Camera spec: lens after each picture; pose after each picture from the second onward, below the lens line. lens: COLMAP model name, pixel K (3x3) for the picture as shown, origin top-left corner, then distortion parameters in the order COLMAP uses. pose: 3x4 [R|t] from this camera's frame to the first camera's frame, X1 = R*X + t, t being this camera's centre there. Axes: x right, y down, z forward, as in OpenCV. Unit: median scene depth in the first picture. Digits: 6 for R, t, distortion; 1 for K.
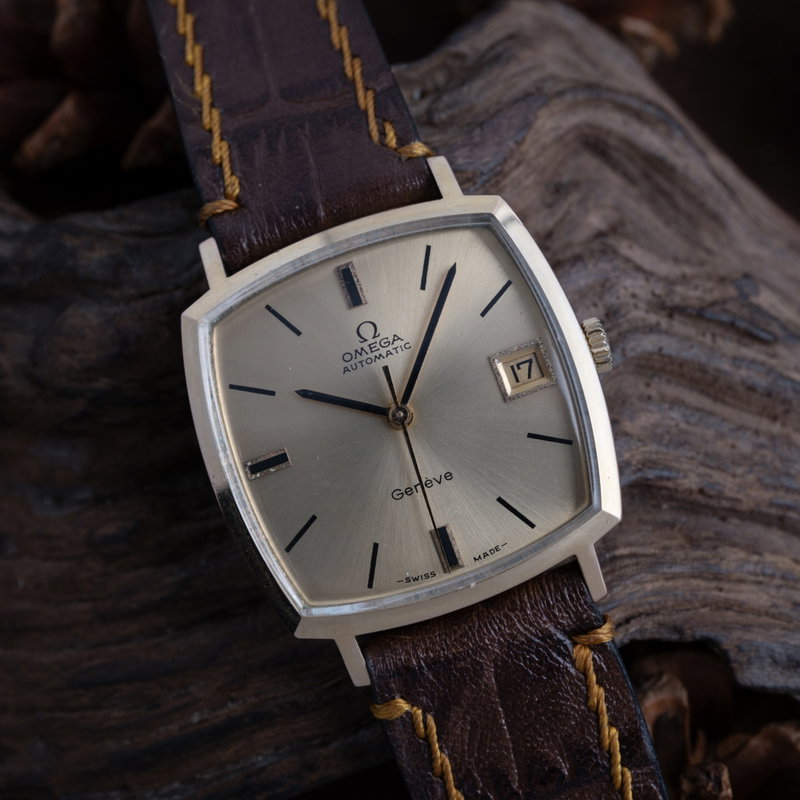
lens RADIAL K [[1498.5, 0, 400.6], [0, 1498.5, 397.1], [0, 0, 1]] dist [0.067926, 0.000000]
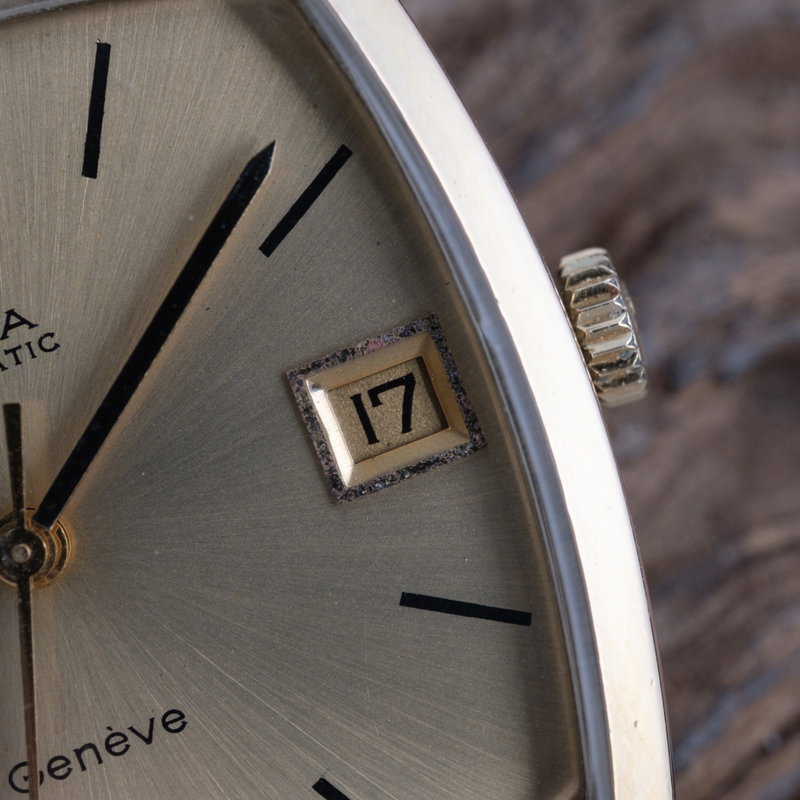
lens RADIAL K [[1498.5, 0, 401.6], [0, 1498.5, 400.7], [0, 0, 1]] dist [0.067926, 0.000000]
pose [[0.999616, -0.016099, 0.022539, 0.077098], [0.014209, 0.996561, 0.081634, -0.047904], [-0.023776, -0.081282, 0.996407, 0.655015]]
